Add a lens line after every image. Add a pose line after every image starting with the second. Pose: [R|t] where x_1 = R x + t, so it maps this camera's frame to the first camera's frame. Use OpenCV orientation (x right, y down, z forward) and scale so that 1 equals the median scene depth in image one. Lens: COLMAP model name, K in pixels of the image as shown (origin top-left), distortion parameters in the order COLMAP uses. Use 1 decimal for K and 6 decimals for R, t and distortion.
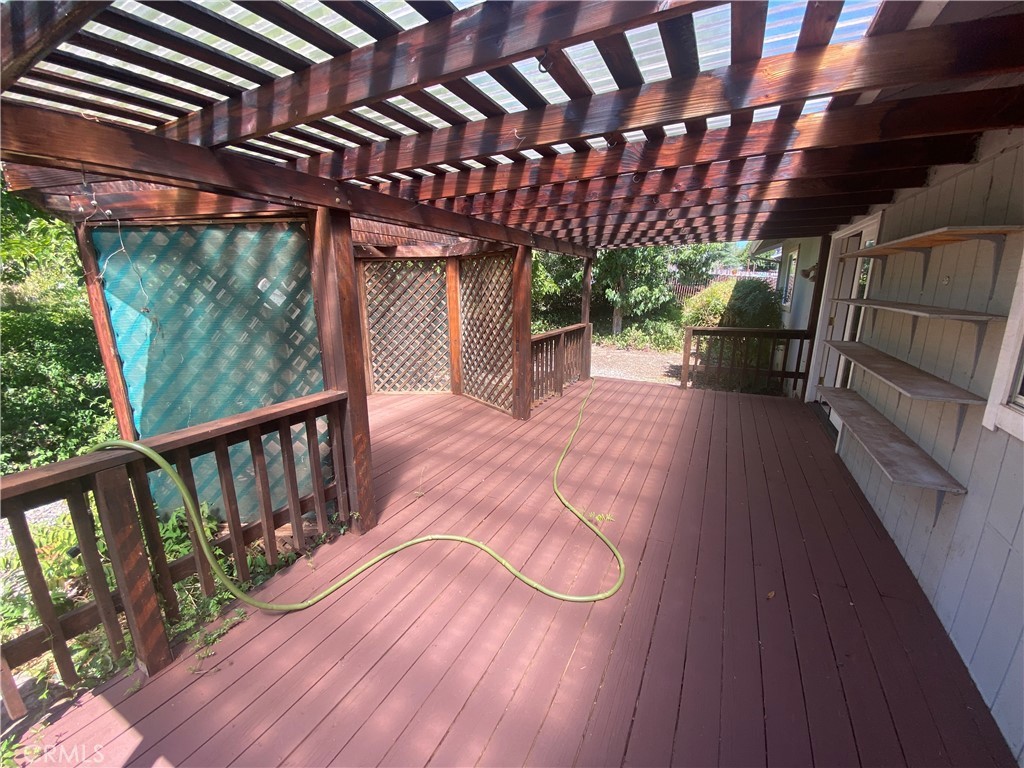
lens RADIAL K [[417.8, 0, 513.5], [0, 417.8, 383.4], [0, 0, 1]] dist [0.003000, -0.007831]
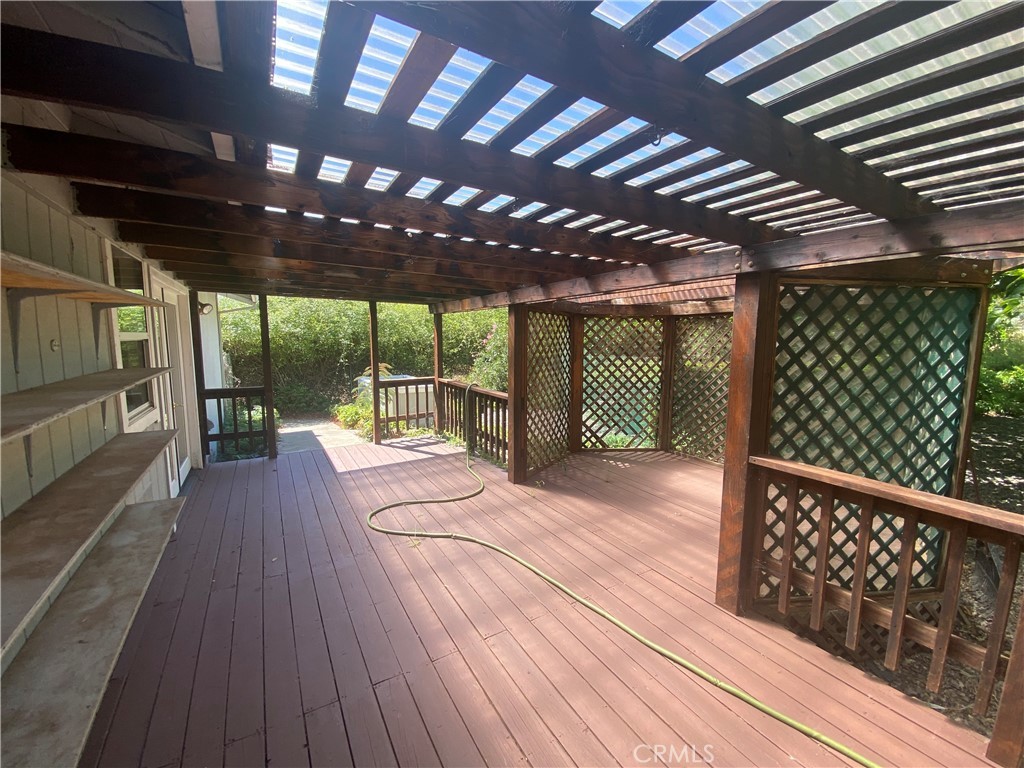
lens RADIAL K [[417.8, 0, 507.8], [0, 417.8, 379.4], [0, 0, 1]] dist [0.003000, -0.007831]
pose [[-0.549264, 0.091878, -0.830582, 0.943558], [-0.198447, 0.951163, 0.236450, -0.405999], [0.811744, 0.294700, -0.504207, 1.576879]]
